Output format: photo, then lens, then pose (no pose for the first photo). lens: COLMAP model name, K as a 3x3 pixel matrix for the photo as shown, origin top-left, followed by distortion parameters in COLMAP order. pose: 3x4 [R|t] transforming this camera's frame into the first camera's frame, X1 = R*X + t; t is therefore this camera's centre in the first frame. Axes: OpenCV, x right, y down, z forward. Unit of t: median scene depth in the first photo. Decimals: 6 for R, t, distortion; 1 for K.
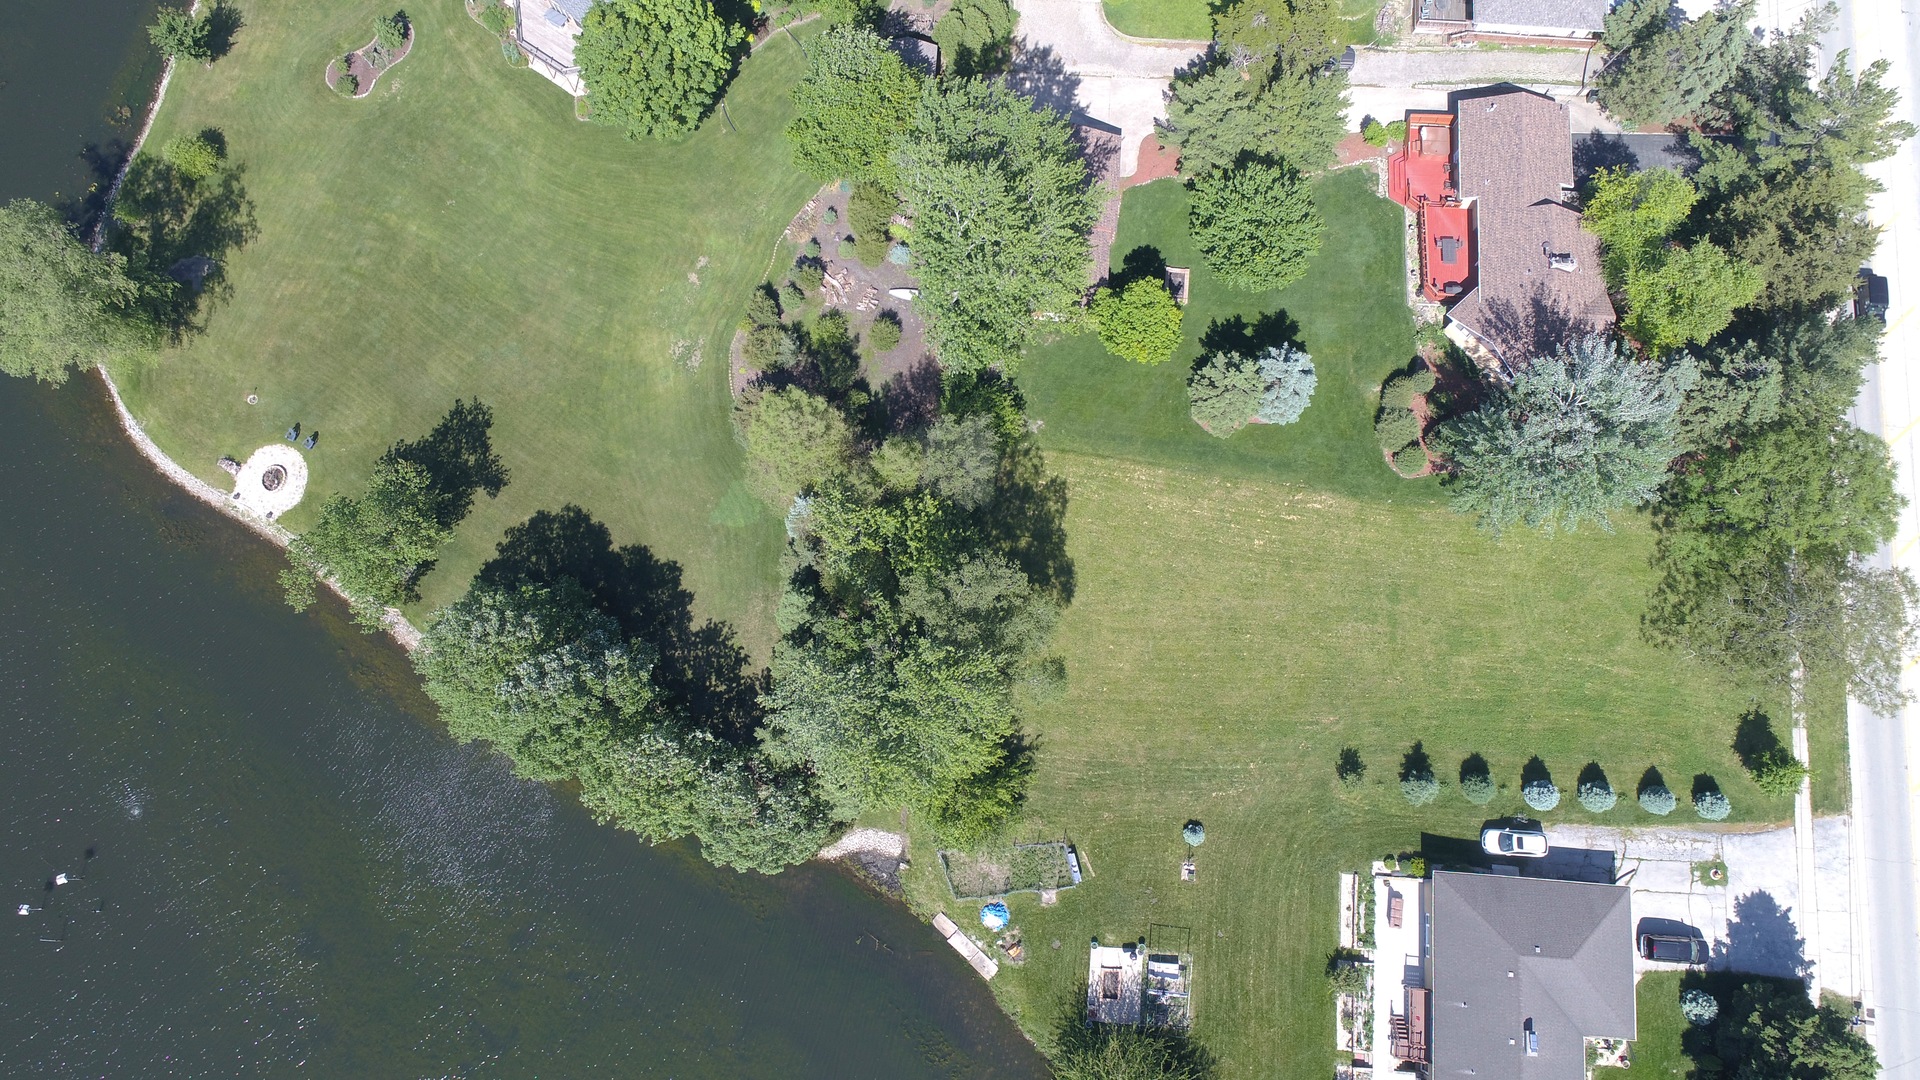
lens RADIAL K [[1270.0, 0, 958.7], [0, 1270.0, 542.8], [0, 0, 1]] dist [-0.005237, 0.002156]
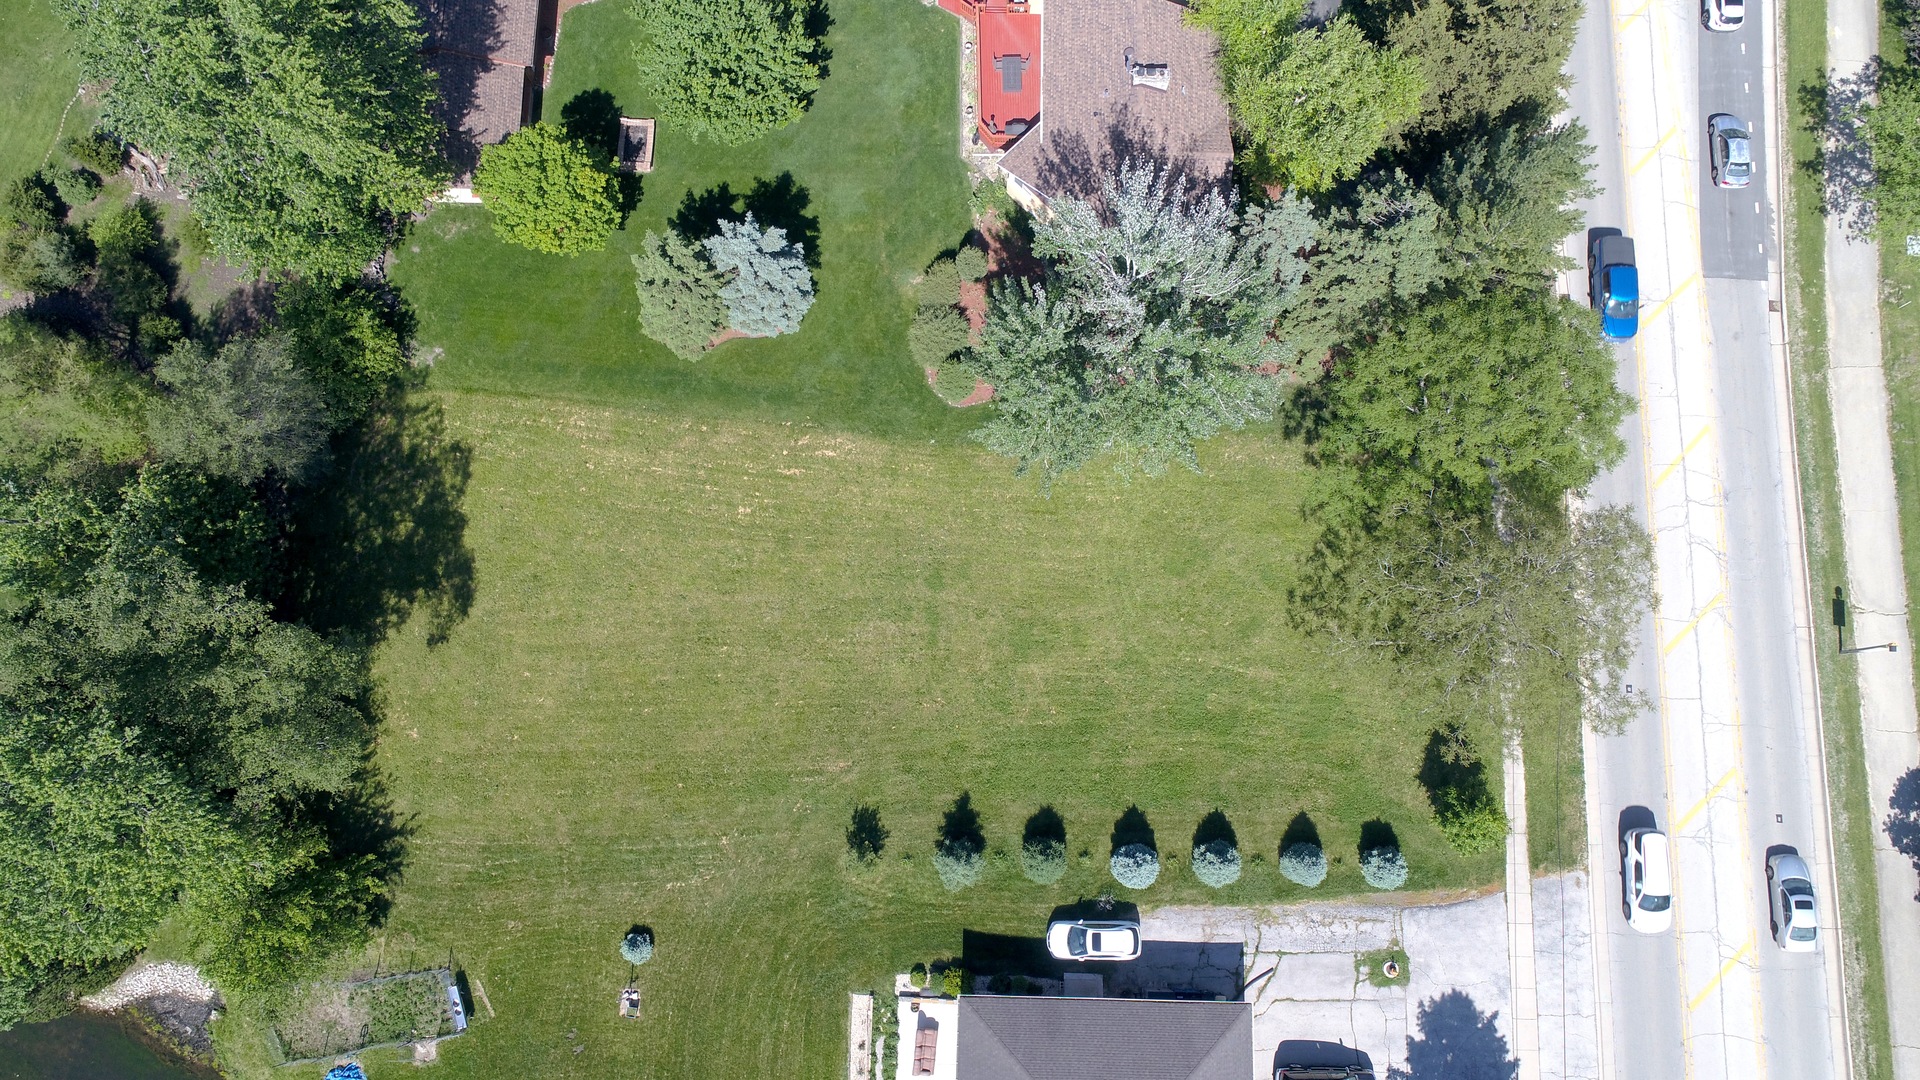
lens RADIAL K [[1270.0, 0, 952.7], [0, 1270.0, 546.6], [0, 0, 1]] dist [-0.005237, 0.002156]
pose [[0.998434, -0.048076, 0.028597, 0.343001], [0.047218, 0.998436, 0.029934, 0.004180], [-0.029992, -0.028537, 0.999143, 0.324550]]
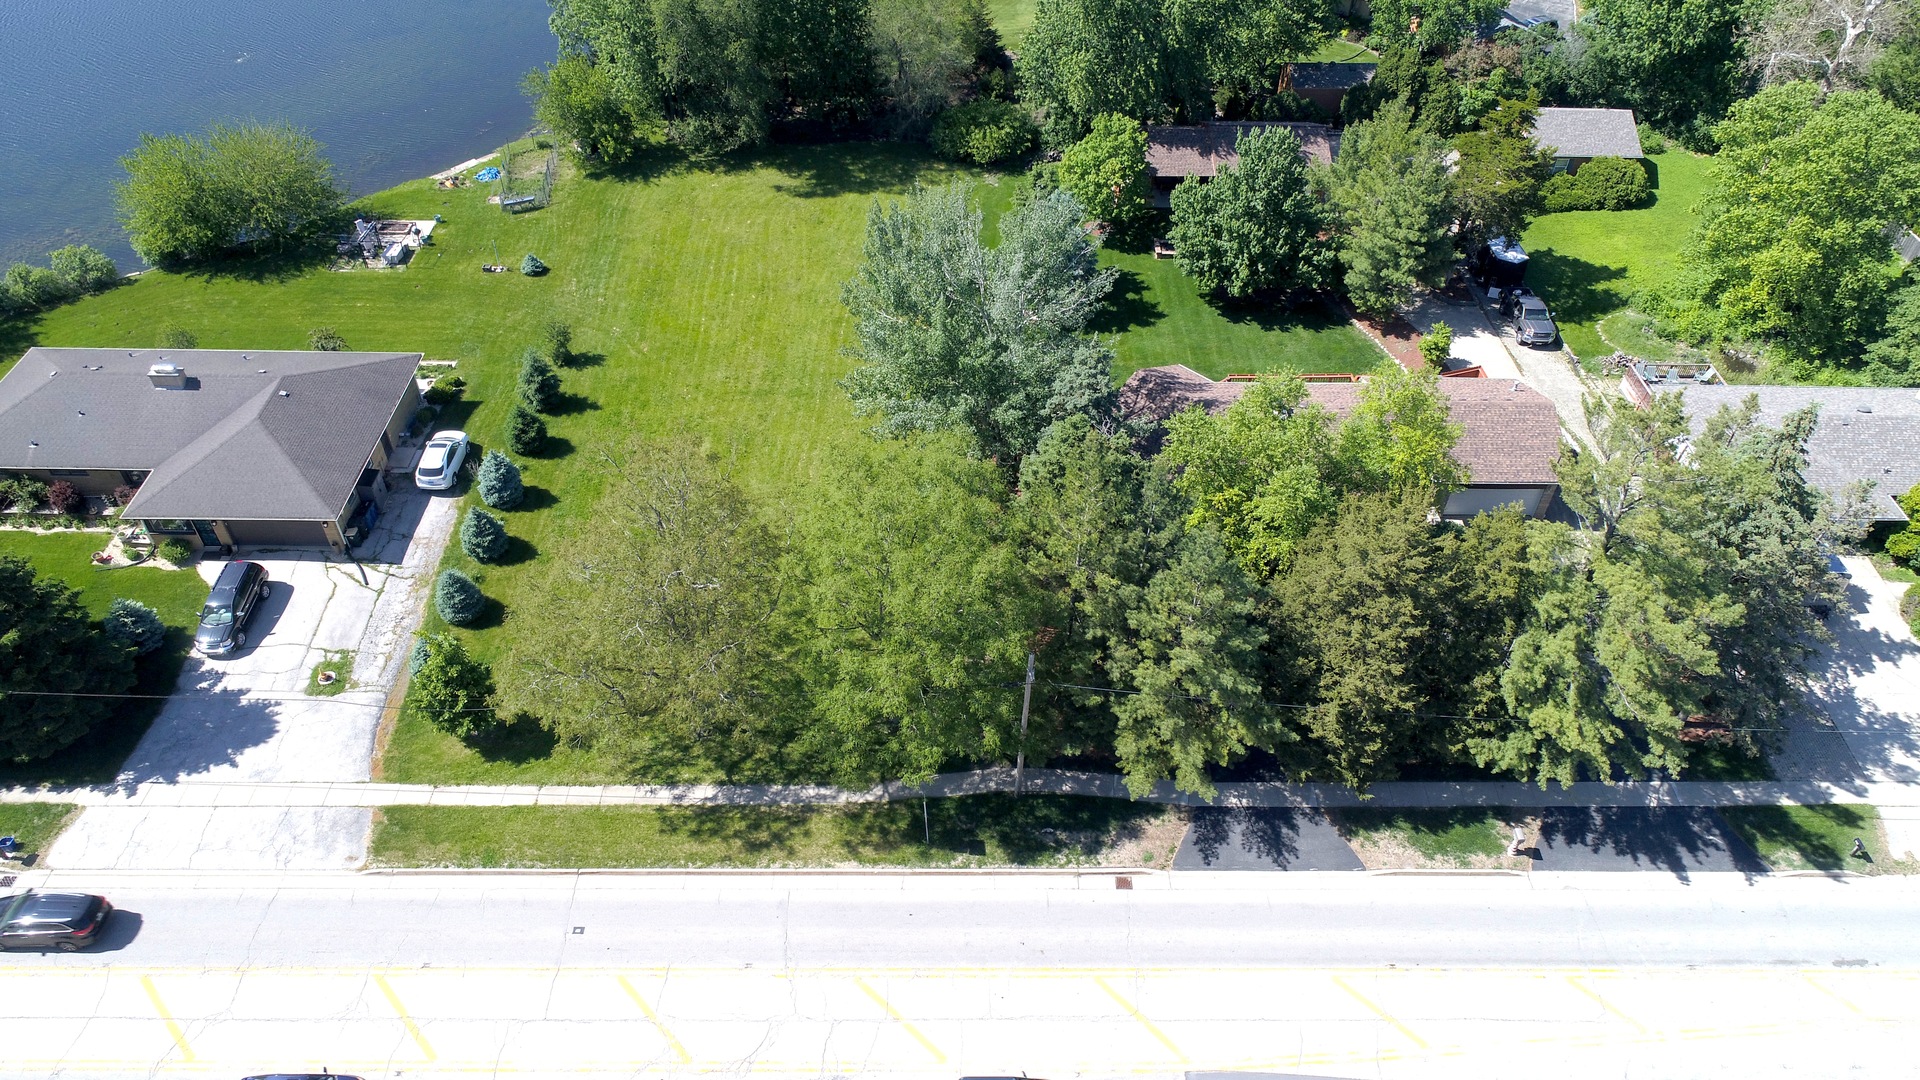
lens RADIAL K [[1270.0, 0, 961.1], [0, 1270.0, 540.6], [0, 0, 1]] dist [-0.005237, 0.002156]
pose [[0.081611, 0.699115, -0.710337, 0.983297], [-0.977129, 0.196542, 0.081175, -0.102239], [0.196362, 0.687466, 0.699166, 0.561686]]
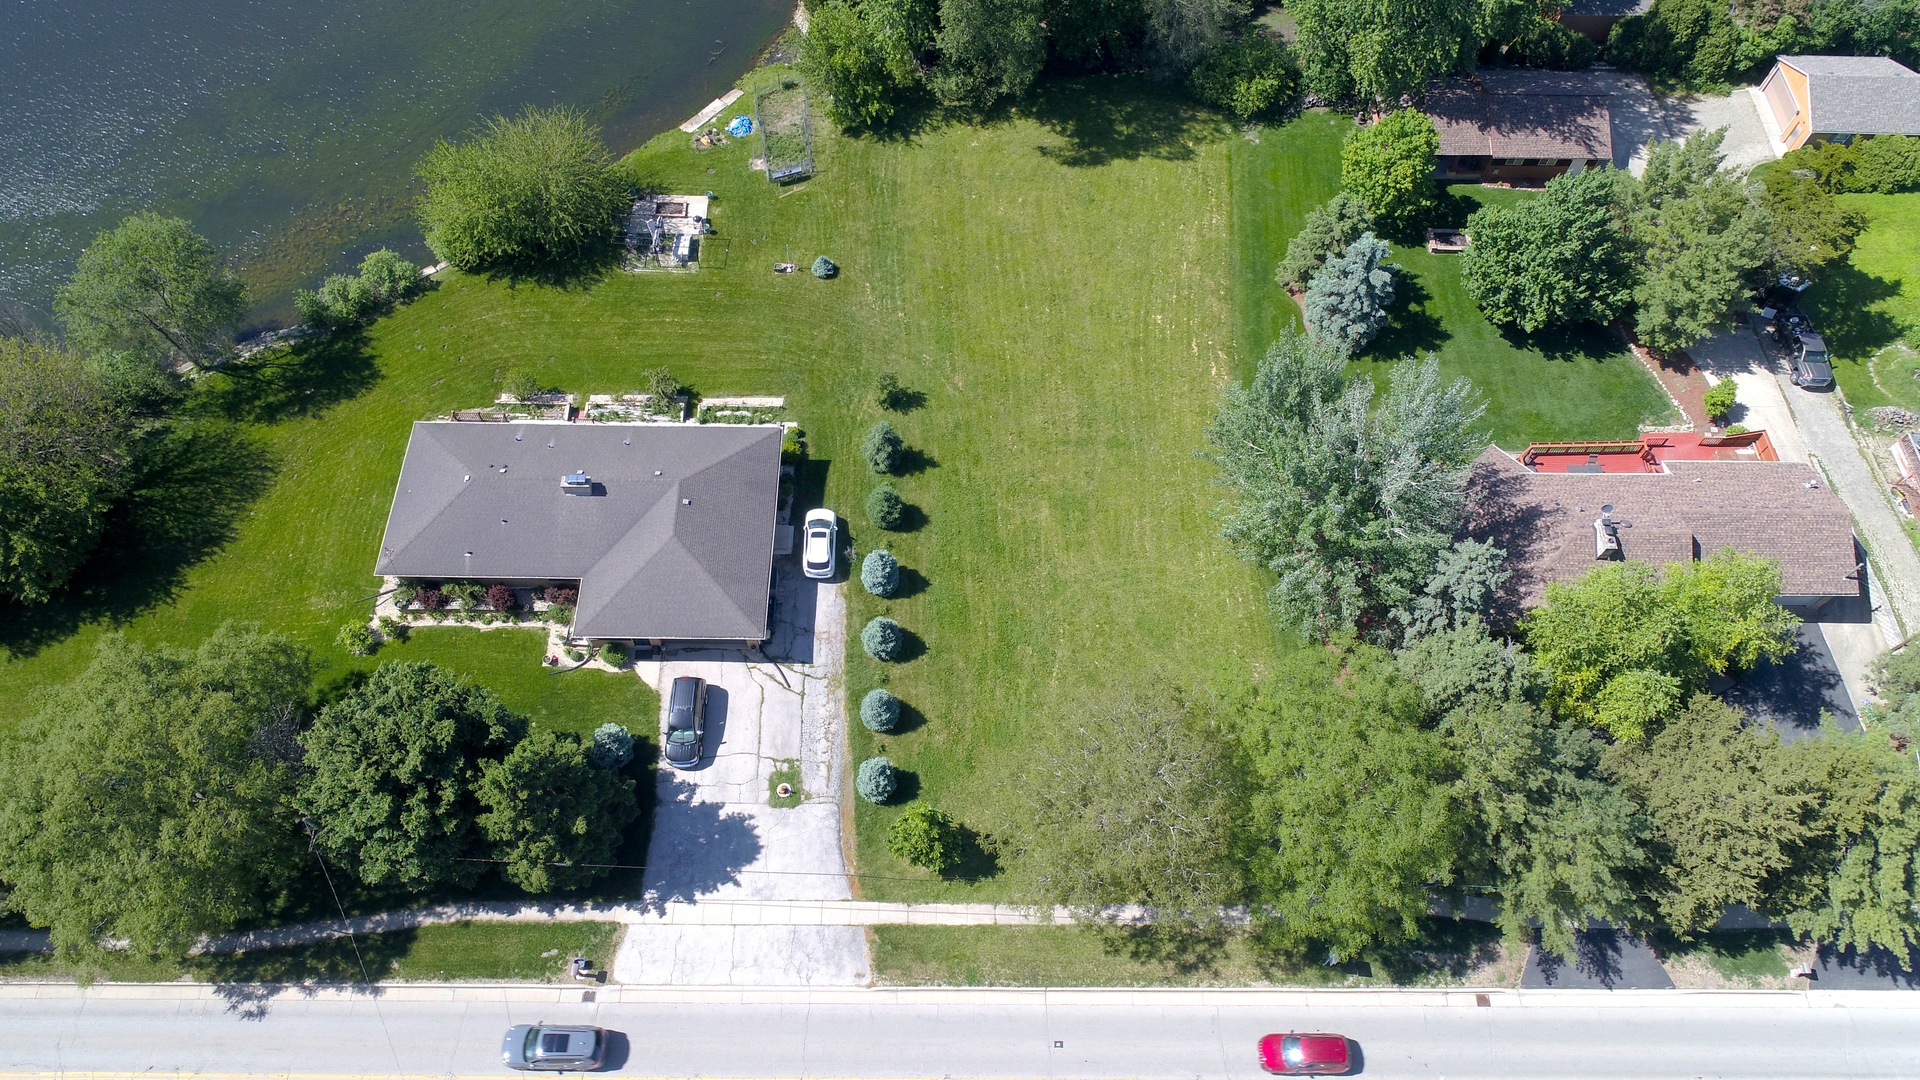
lens RADIAL K [[1270.0, 0, 962.7], [0, 1270.0, 533.4], [0, 0, 1]] dist [-0.005237, 0.002156]
pose [[0.076630, 0.875487, -0.477128, 0.796767], [-0.978063, 0.158970, 0.134612, 0.038285], [0.193700, 0.456346, 0.868464, 0.309025]]
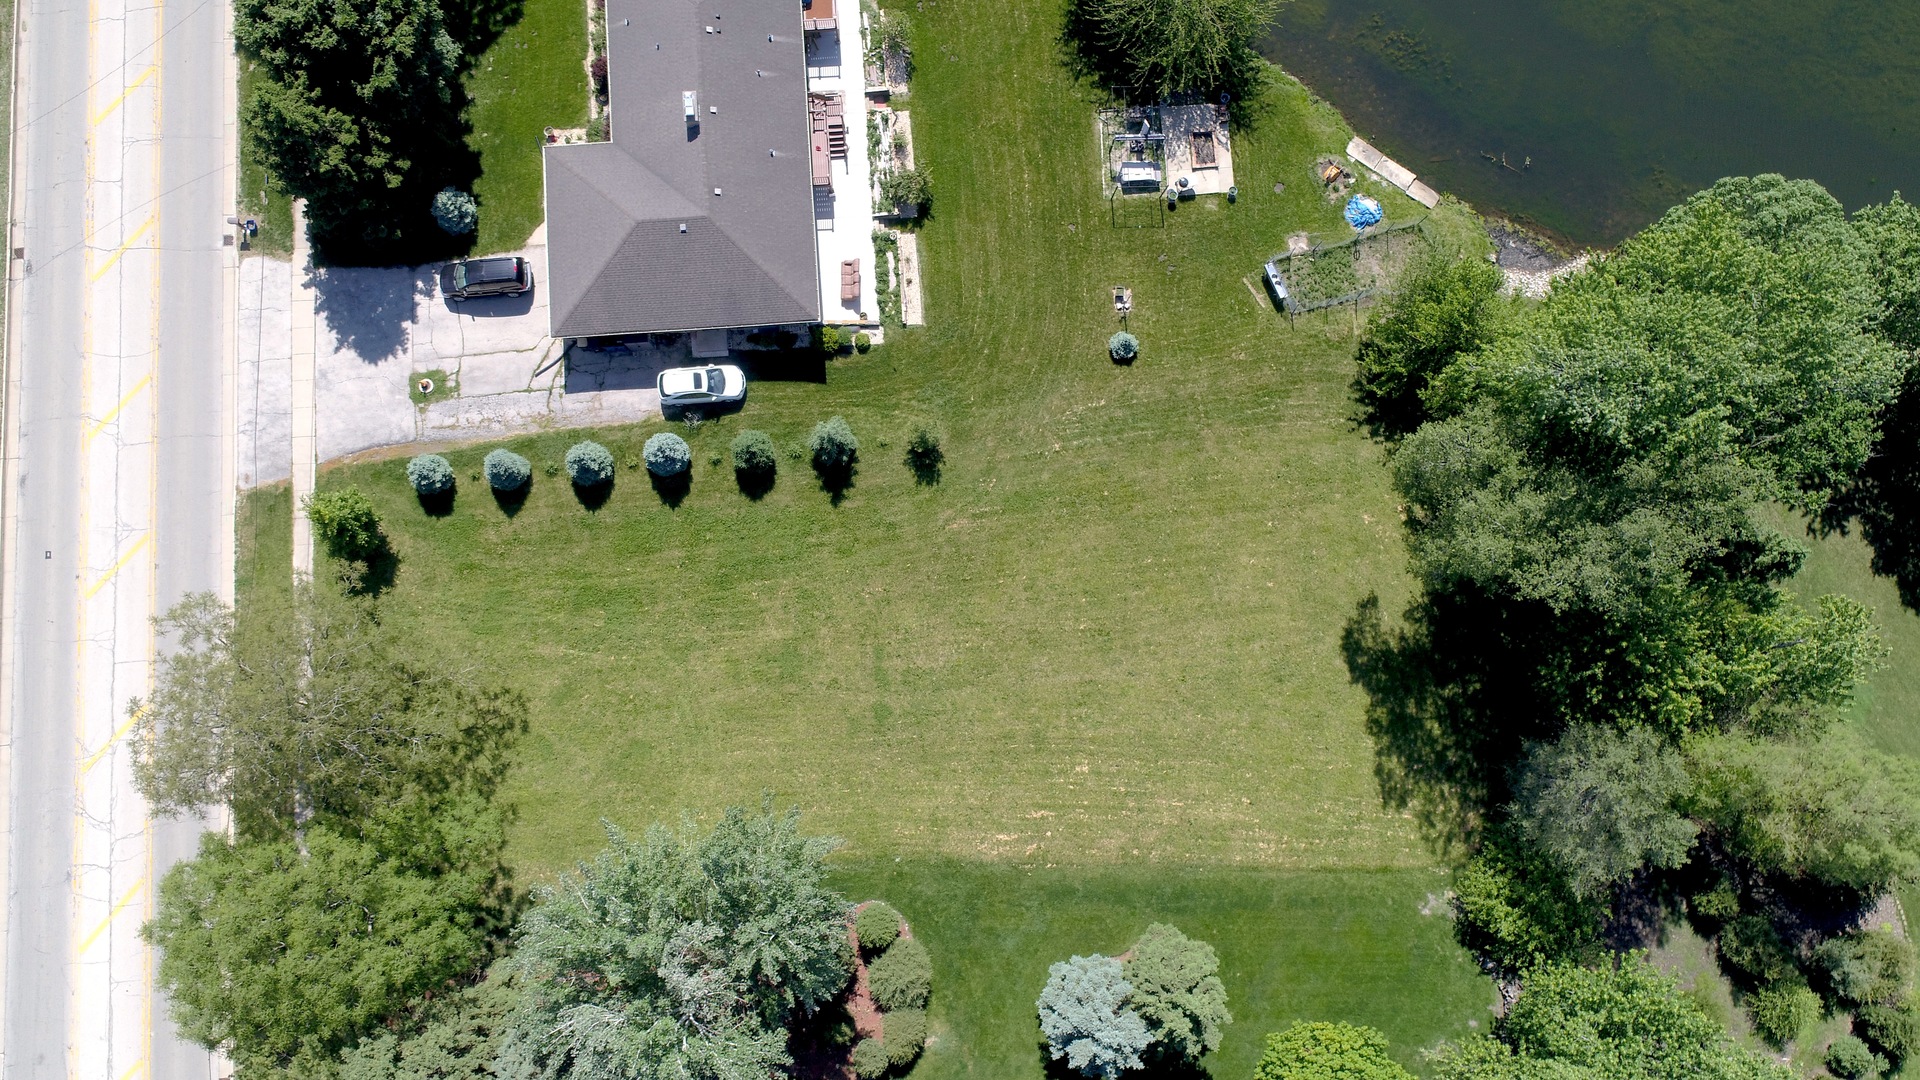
lens RADIAL K [[1270.0, 0, 952.8], [0, 1270.0, 547.8], [0, 0, 1]] dist [-0.005237, 0.002156]
pose [[-0.989012, 0.147358, -0.011846, 0.308331], [-0.143316, -0.936048, 0.321364, -0.102094], [0.036267, 0.319531, 0.946882, 0.335498]]
